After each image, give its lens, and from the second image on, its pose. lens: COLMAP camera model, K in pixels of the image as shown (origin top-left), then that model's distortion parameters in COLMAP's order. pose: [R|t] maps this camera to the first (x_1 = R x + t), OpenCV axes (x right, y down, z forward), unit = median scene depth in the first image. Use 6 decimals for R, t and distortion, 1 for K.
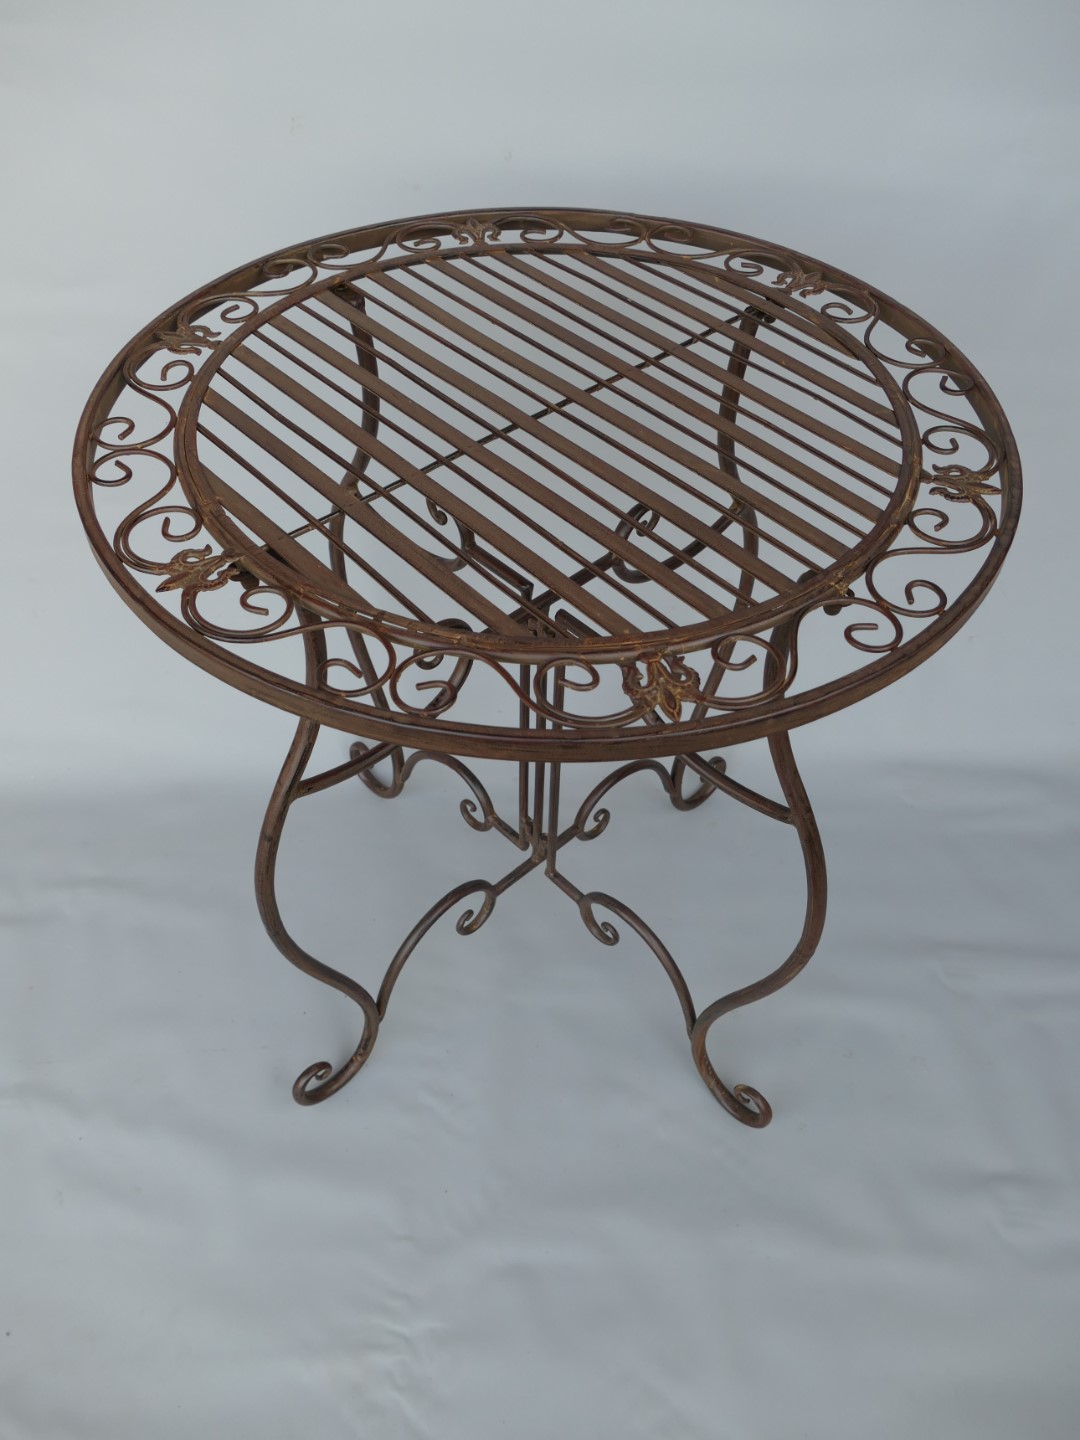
lens RADIAL K [[1150.1, 0, 540.0], [0, 1150.1, 720.0], [0, 0, 1]] dist [-0.004458, -0.004000]
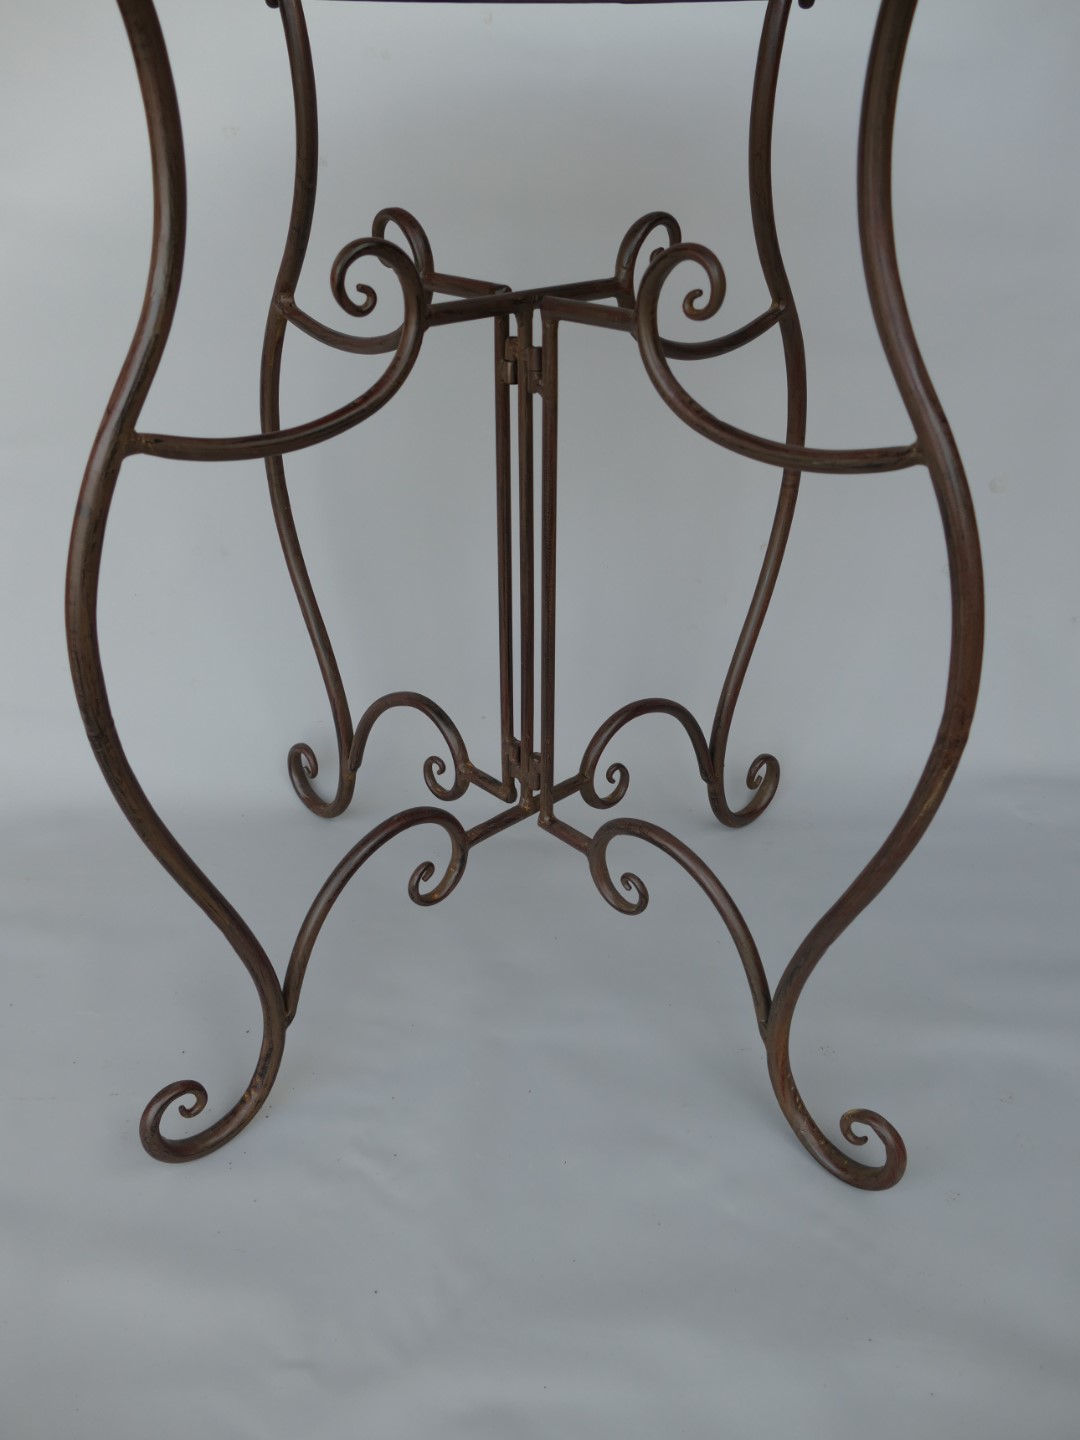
lens RADIAL K [[1150.1, 0, 540.0], [0, 1150.1, 720.0], [0, 0, 1]] dist [-0.004458, -0.004000]
pose [[0.999866, -0.013447, -0.009343, 0.014035], [0.009758, 0.947541, -0.319485, 0.331186], [0.013149, 0.319351, 0.947545, 0.350158]]
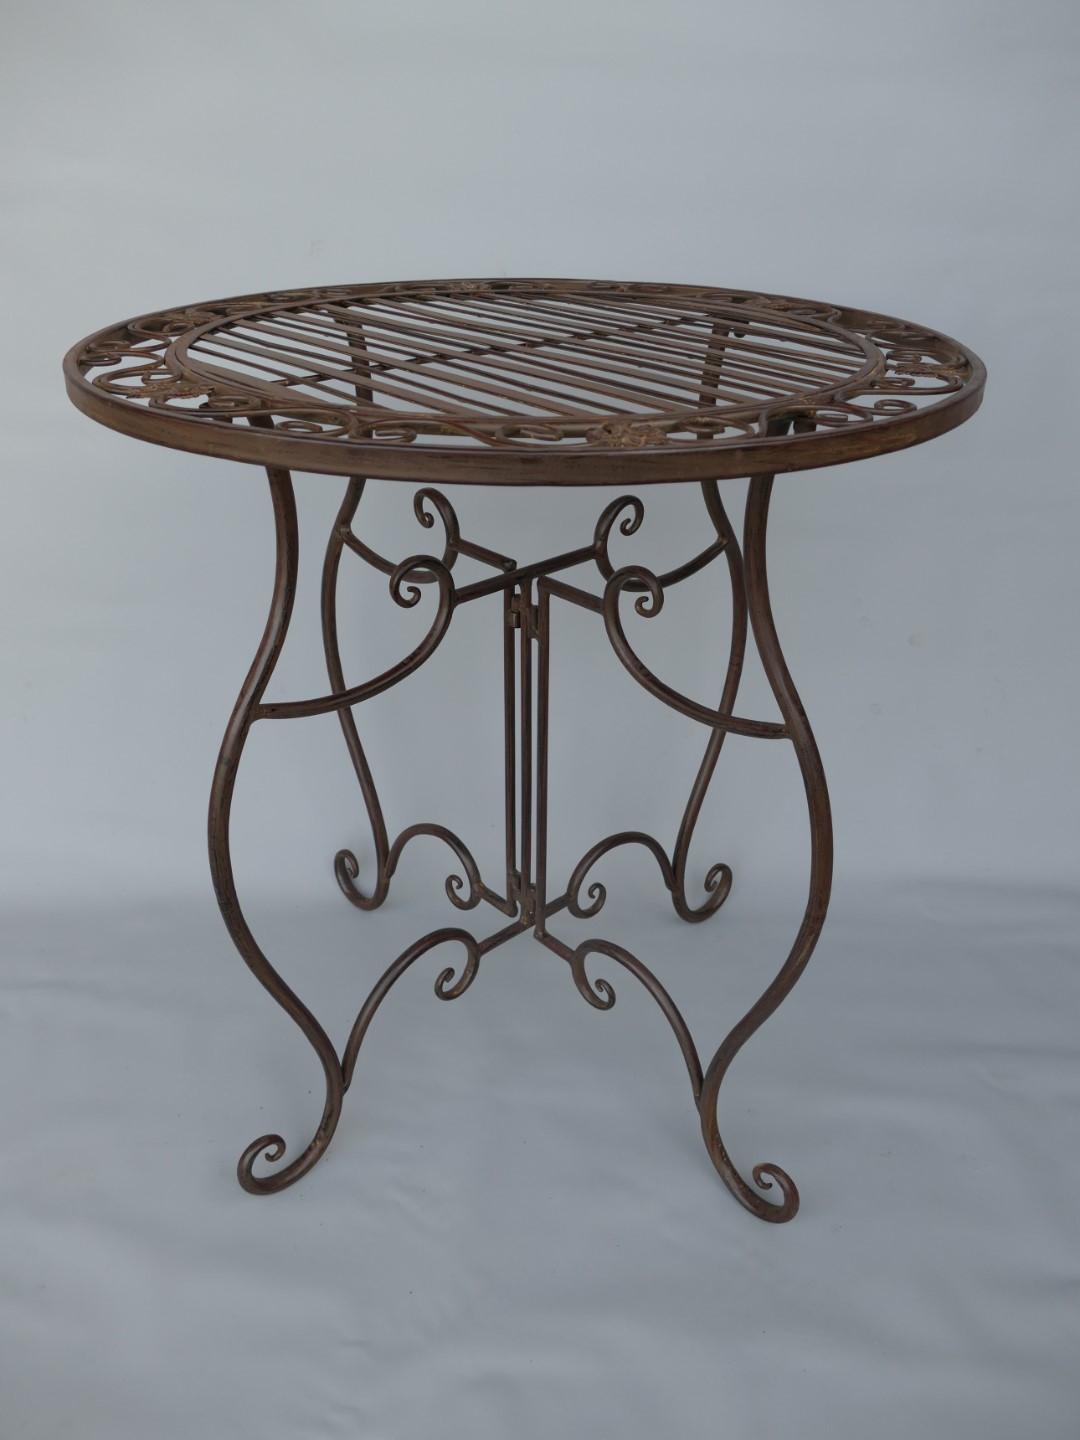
lens RADIAL K [[1156.4, 0, 540.3], [0, 1156.4, 728.5], [0, 0, 1]] dist [0.000544, 0.007337]
pose [[0.999845, -0.003044, -0.017363, 0.028735], [-0.002616, 0.948459, -0.316889, 0.298773], [0.017432, 0.316886, 0.948304, 0.081443]]
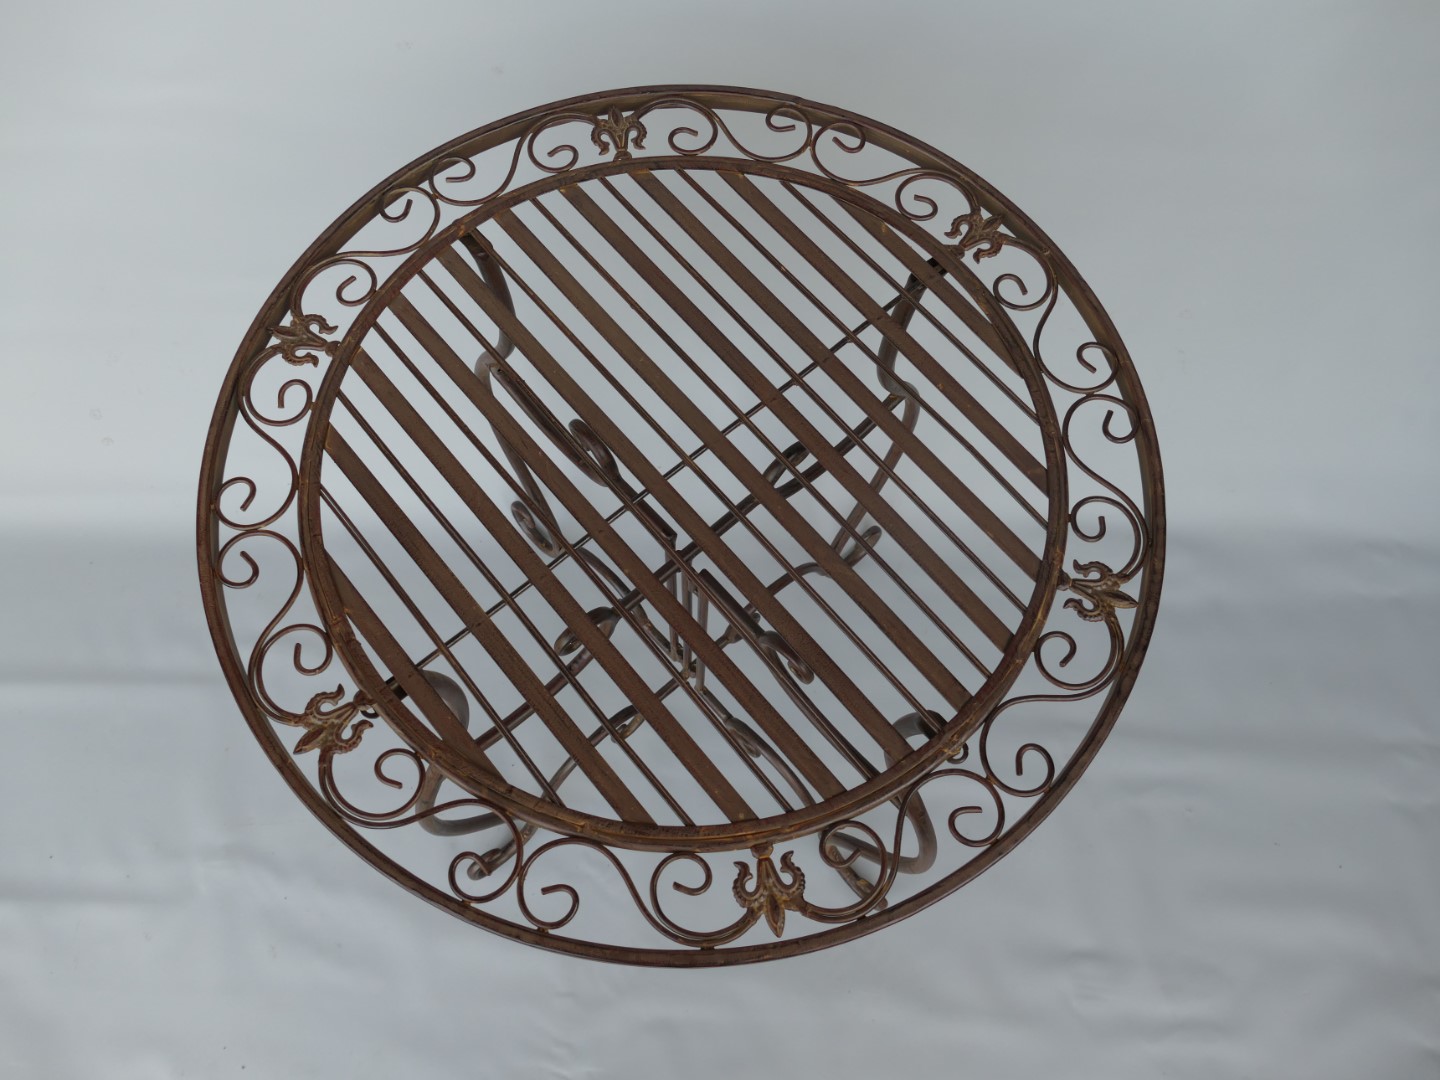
lens RADIAL K [[1150.1, 0, 712.7], [0, 1150.1, 542.5], [0, 0, 1]] dist [-0.004458, -0.004000]
pose [[0.999569, 0.027558, -0.010164, 0.031702], [-0.022139, 0.934271, 0.355875, -0.412782], [0.019303, -0.355496, 0.934478, 0.061909]]
